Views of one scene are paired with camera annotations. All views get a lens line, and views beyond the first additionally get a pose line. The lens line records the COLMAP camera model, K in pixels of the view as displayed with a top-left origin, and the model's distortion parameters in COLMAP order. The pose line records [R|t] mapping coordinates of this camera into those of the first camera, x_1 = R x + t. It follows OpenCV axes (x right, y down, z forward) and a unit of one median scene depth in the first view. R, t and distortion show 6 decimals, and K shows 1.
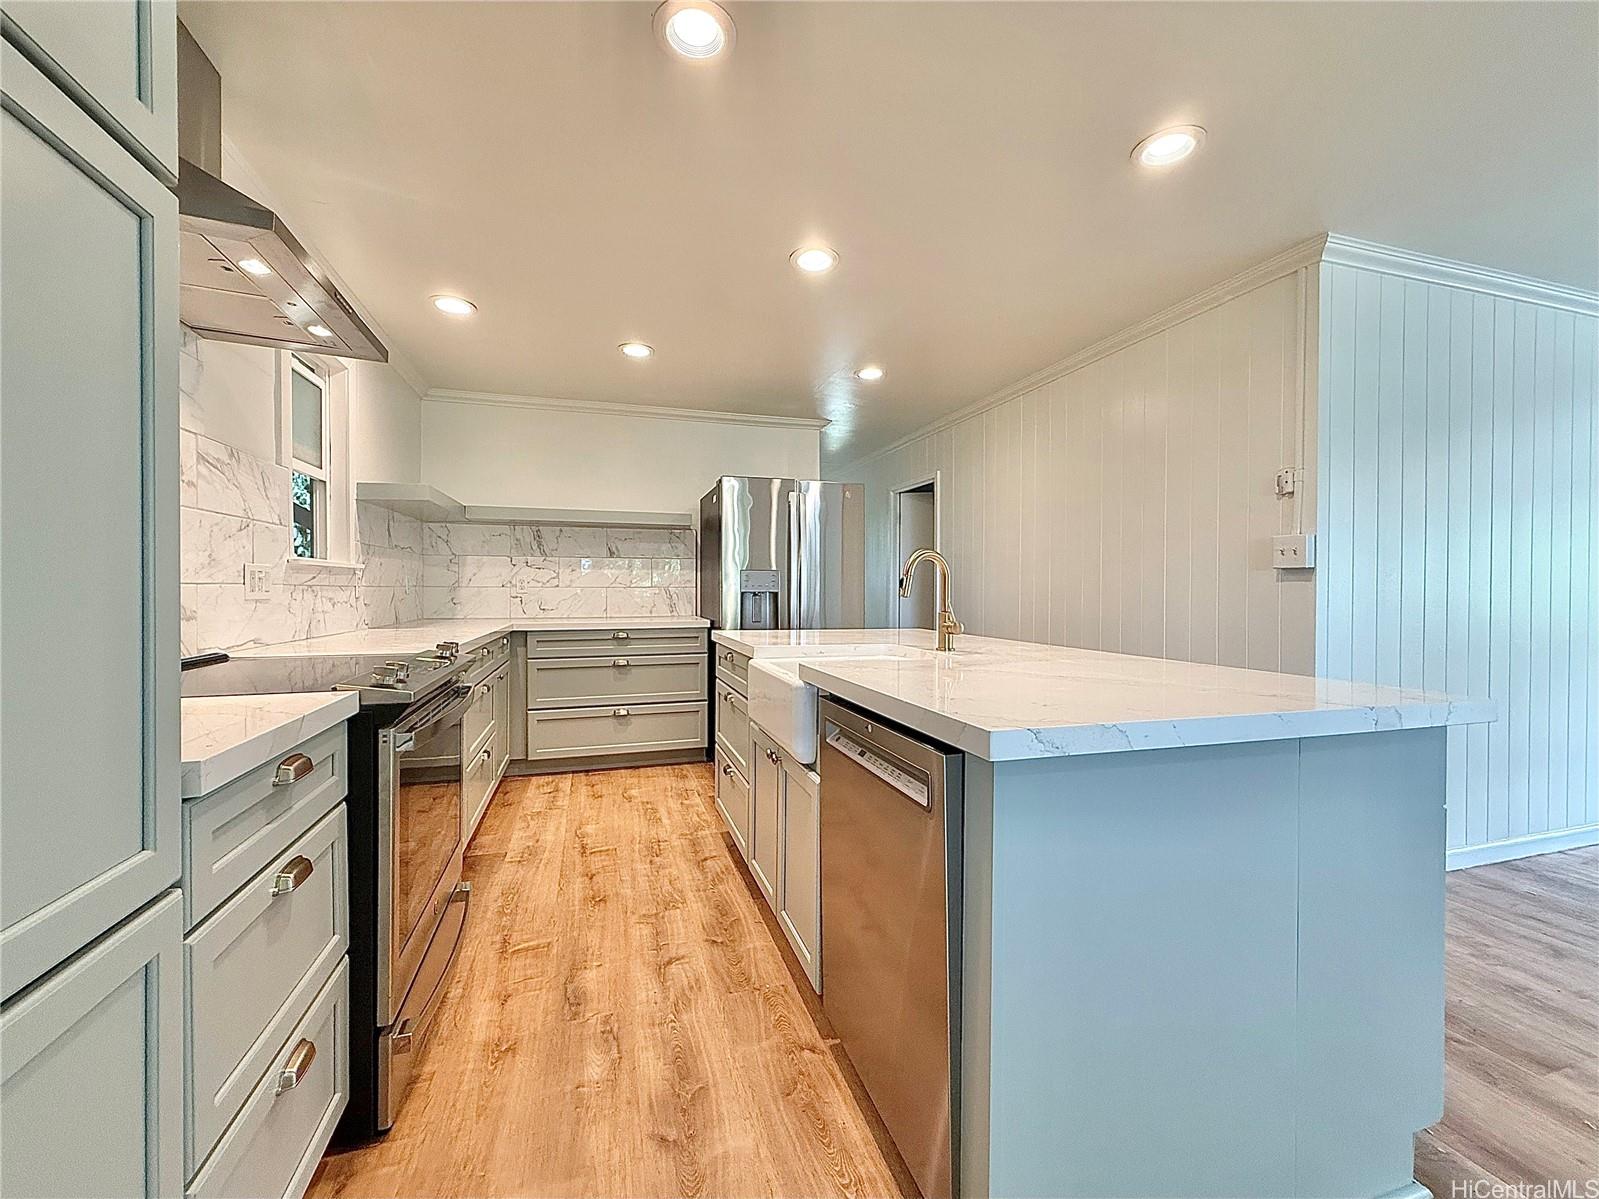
lens RADIAL K [[653.1, 0, 798.8], [0, 653.1, 594.5], [0, 0, 1]] dist [0.003214, 0.000269]
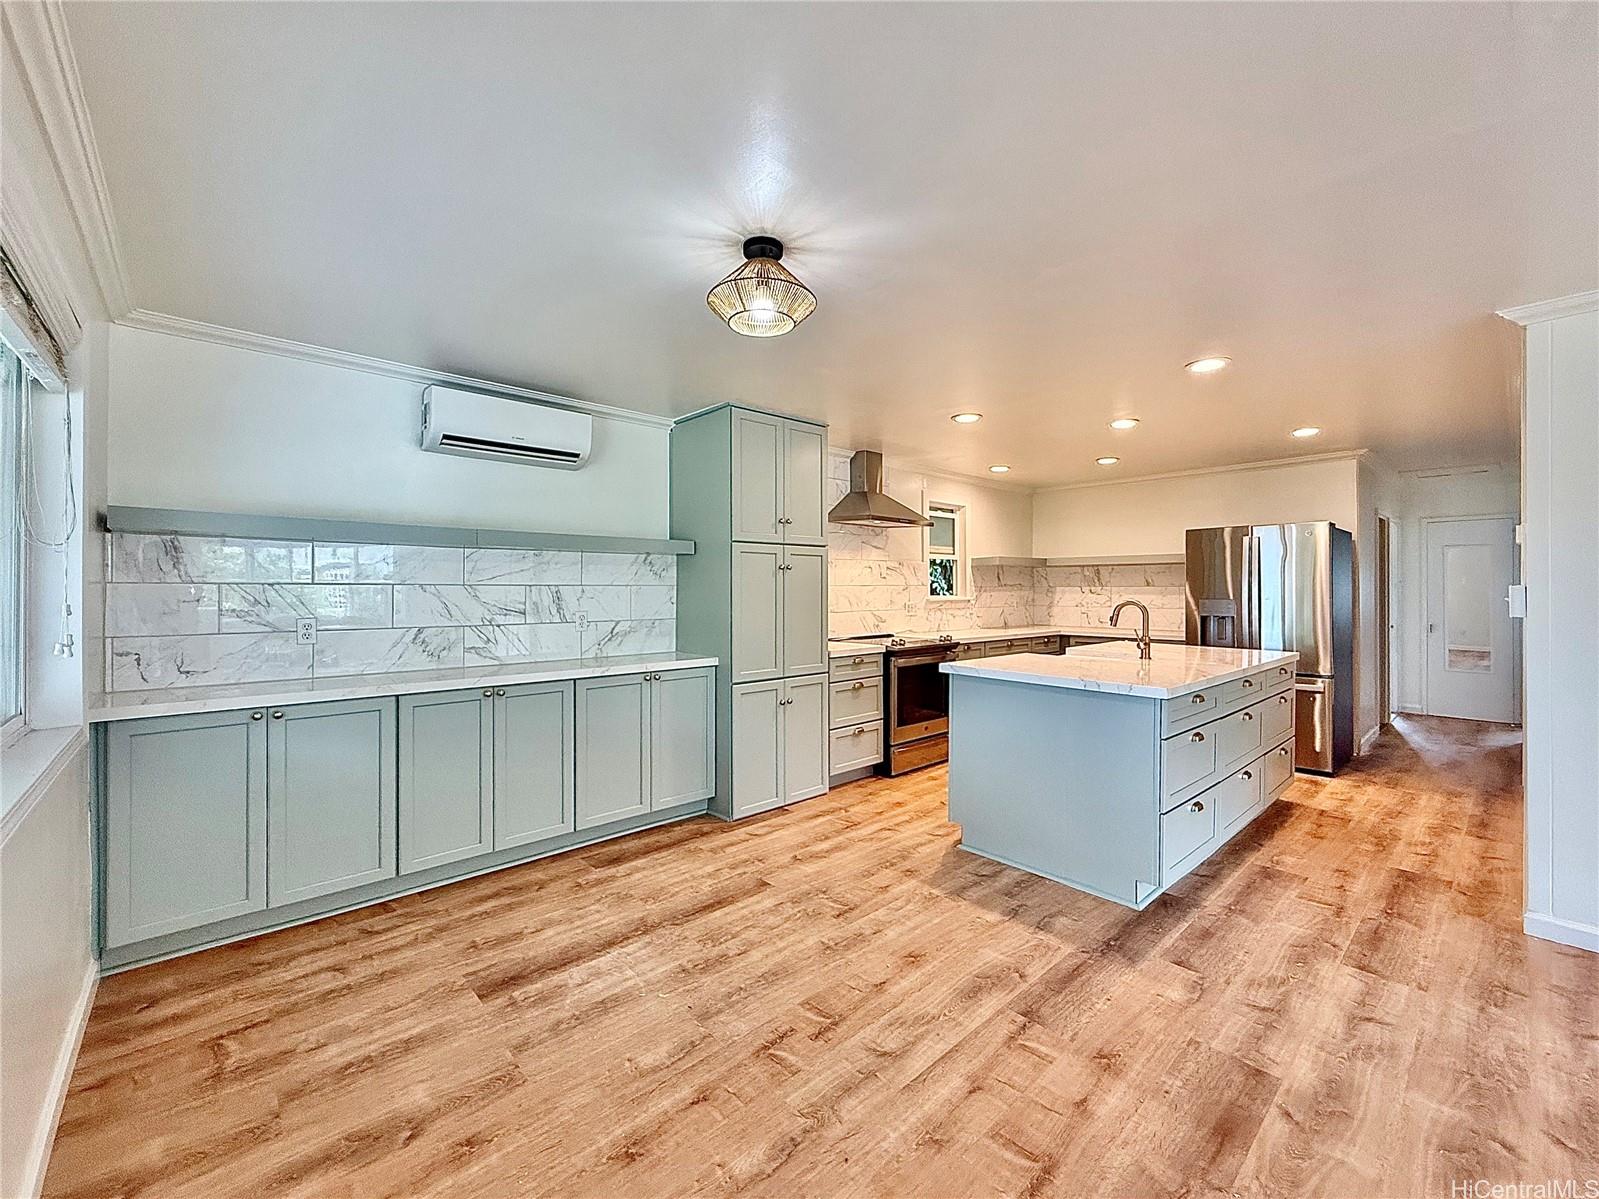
lens RADIAL K [[653.1, 0, 800.6], [0, 653.1, 591.7], [0, 0, 1]] dist [0.003214, 0.000269]
pose [[0.416254, 0.000175, -0.909248, 0.776920], [-0.006841, 0.999972, -0.002940, -0.041695], [0.909223, 0.007444, 0.416244, -0.291559]]
